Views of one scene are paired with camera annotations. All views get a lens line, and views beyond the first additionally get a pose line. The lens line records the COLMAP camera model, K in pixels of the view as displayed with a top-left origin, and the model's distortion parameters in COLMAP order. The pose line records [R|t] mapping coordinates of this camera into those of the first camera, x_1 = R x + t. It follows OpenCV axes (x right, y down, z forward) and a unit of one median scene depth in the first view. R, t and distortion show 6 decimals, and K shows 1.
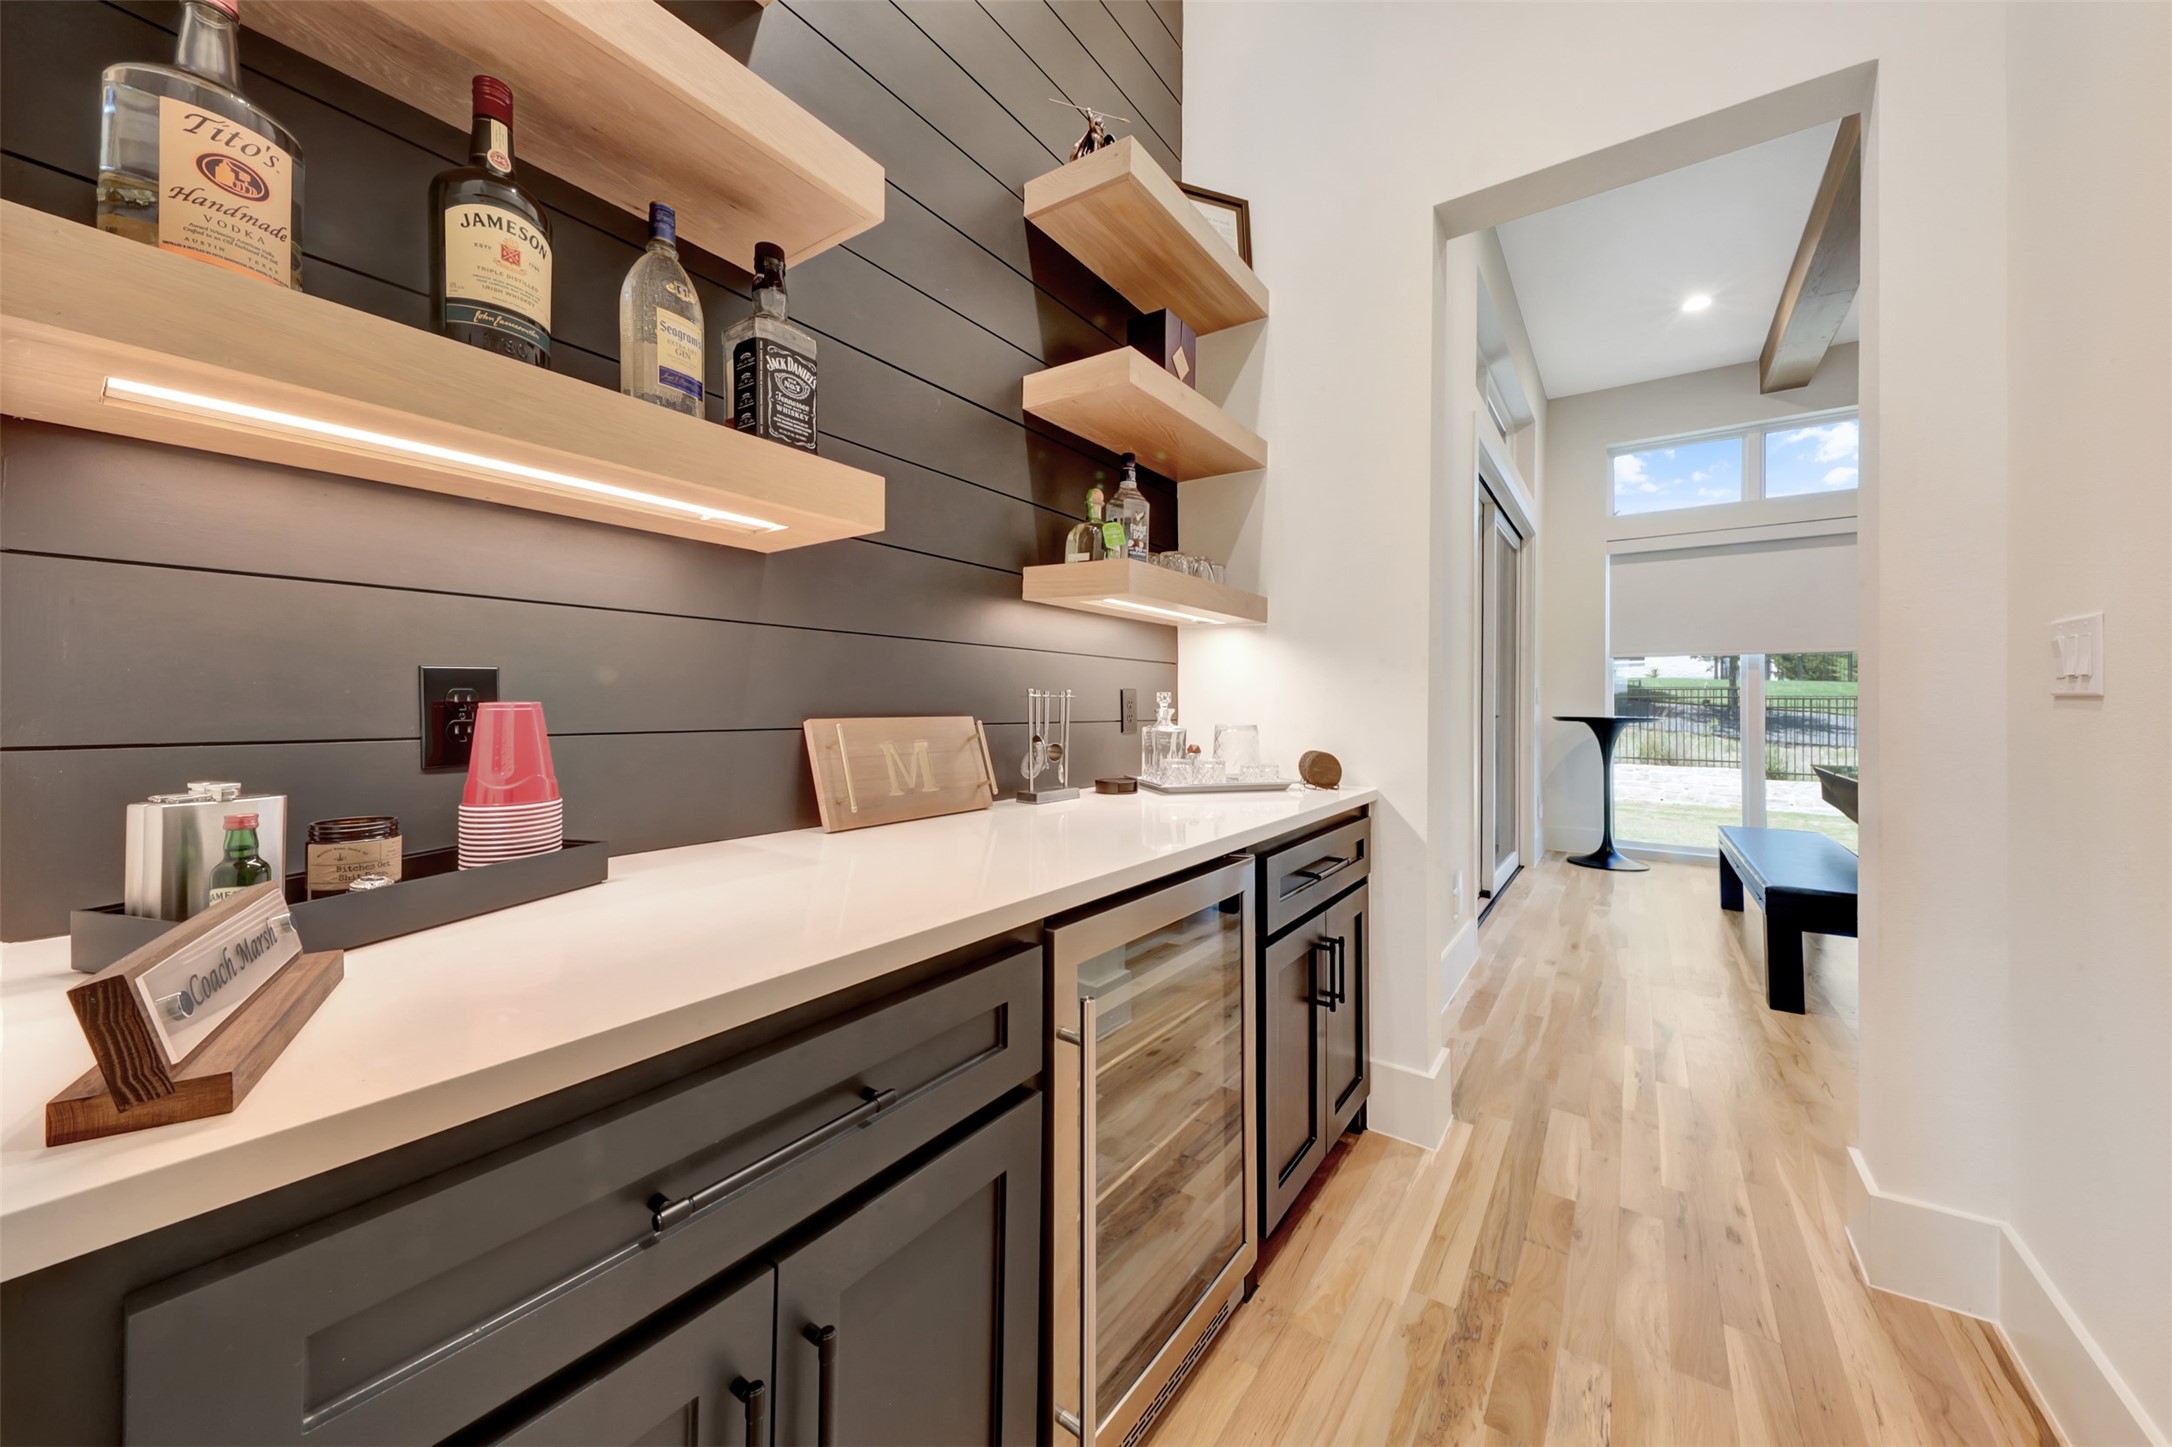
lens RADIAL K [[789.8, 0, 1087.4], [0, 789.8, 714.4], [0, 0, 1]] dist [0.001268, 0.000038]
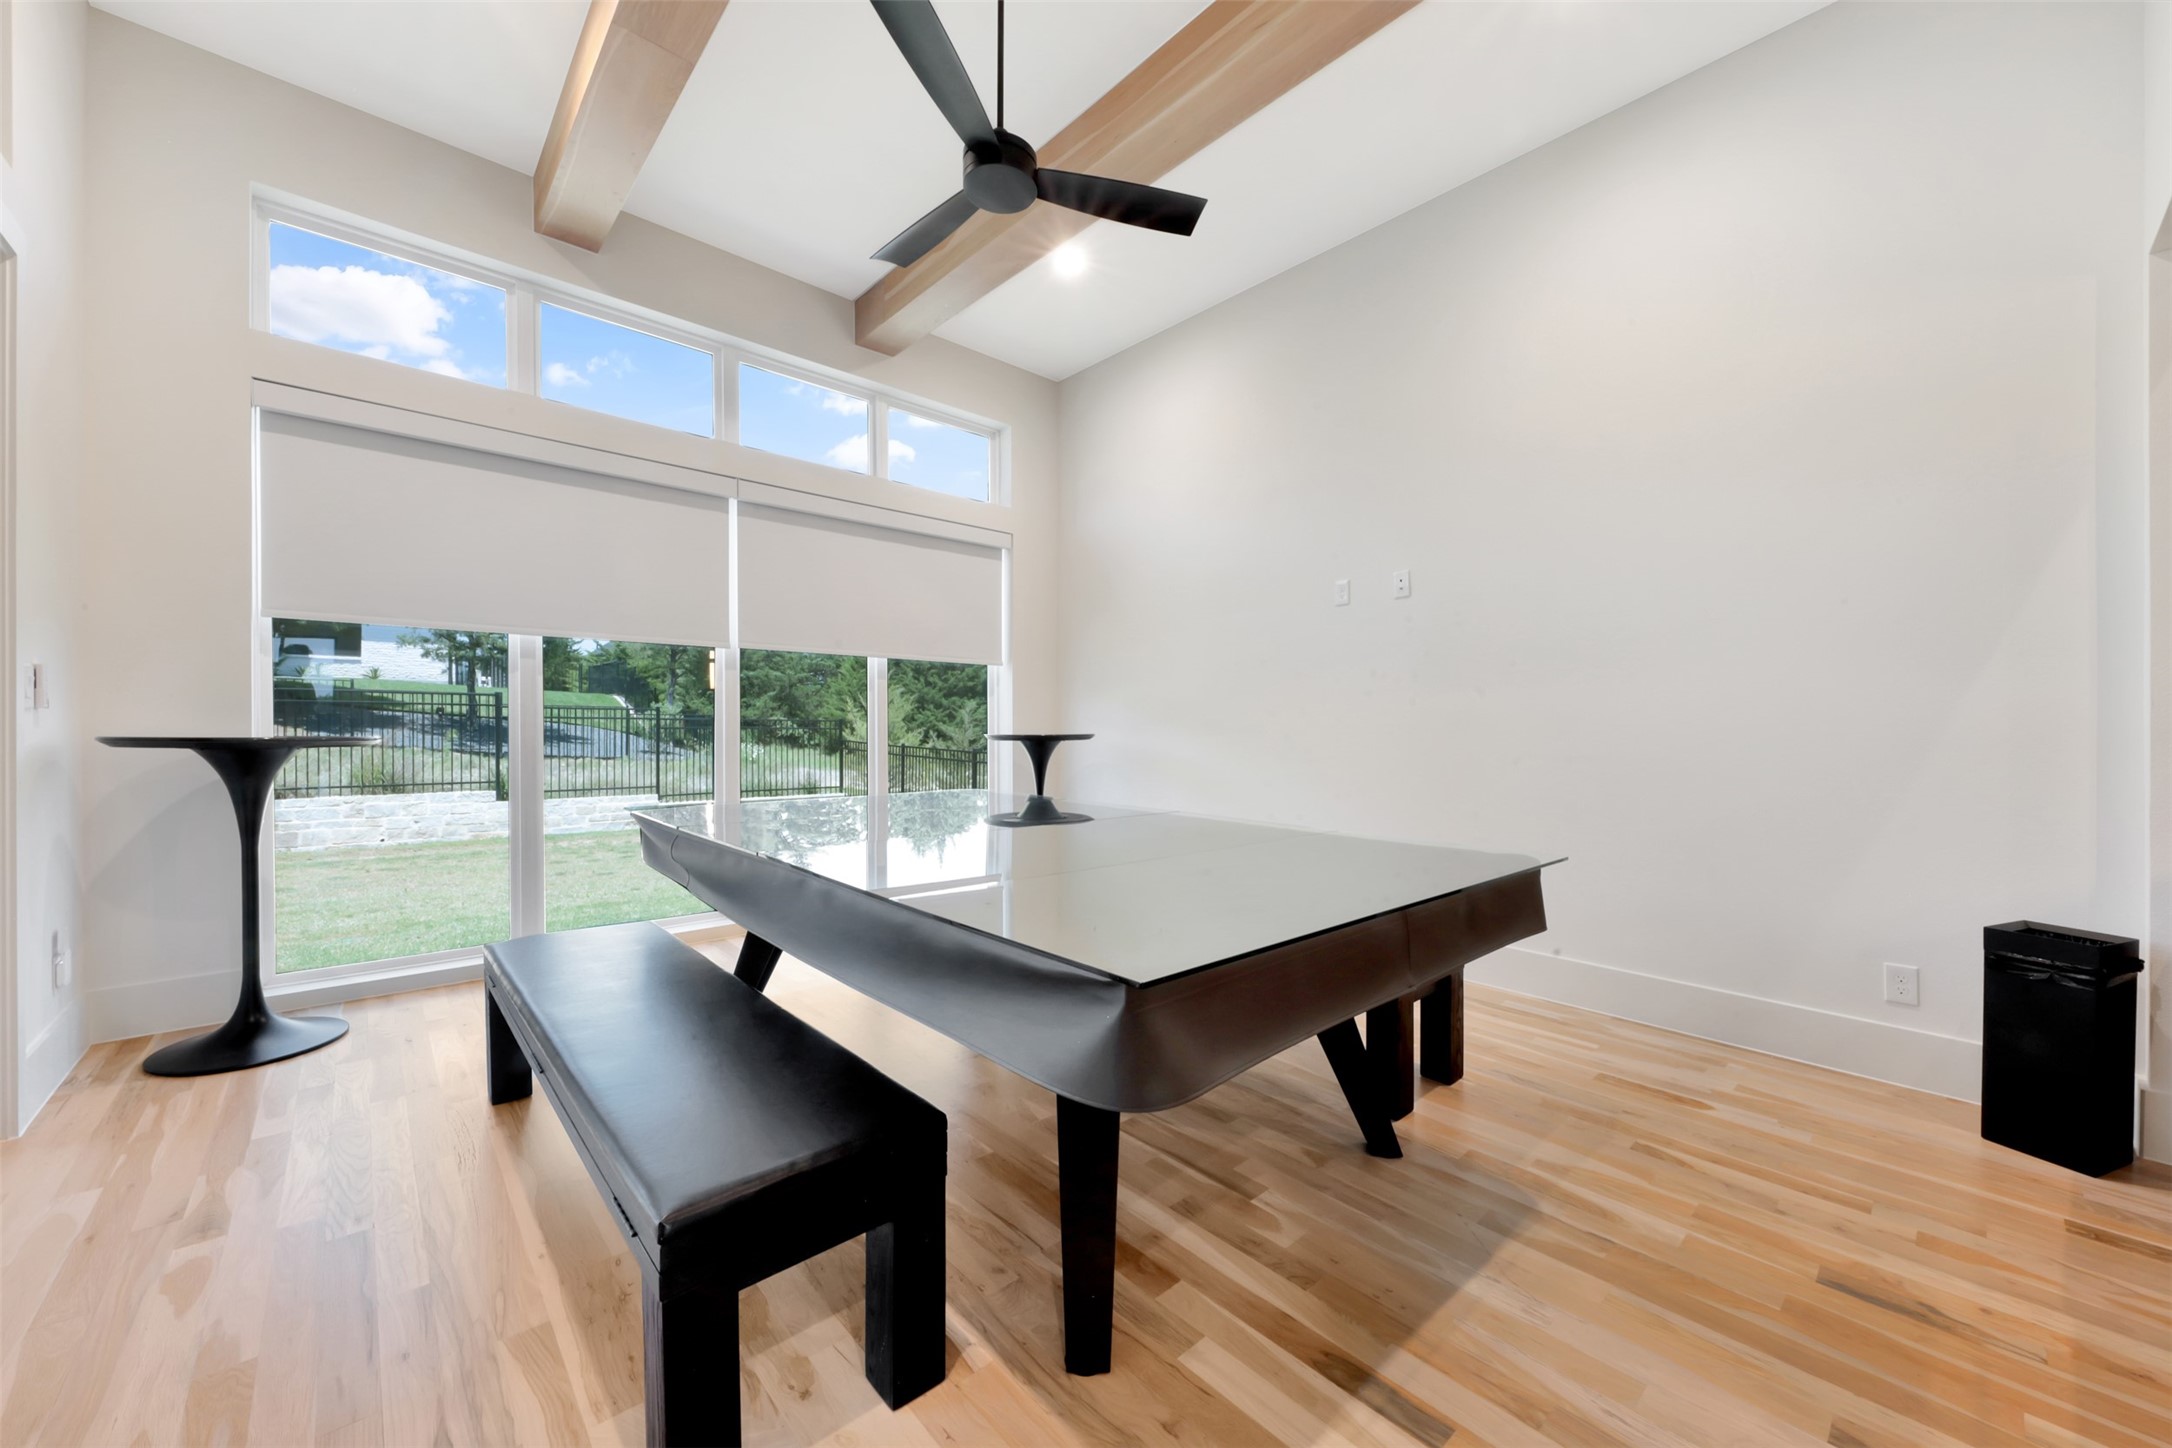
lens RADIAL K [[811.6, 0, 1086.0], [0, 811.6, 724.0], [0, 0, 1]] dist [0.000725, -0.000185]
pose [[0.228805, -0.003637, 0.973465, 0.135540], [0.002764, 0.999991, 0.003086, -0.002189], [-0.973468, 0.001984, 0.228813, 0.181762]]
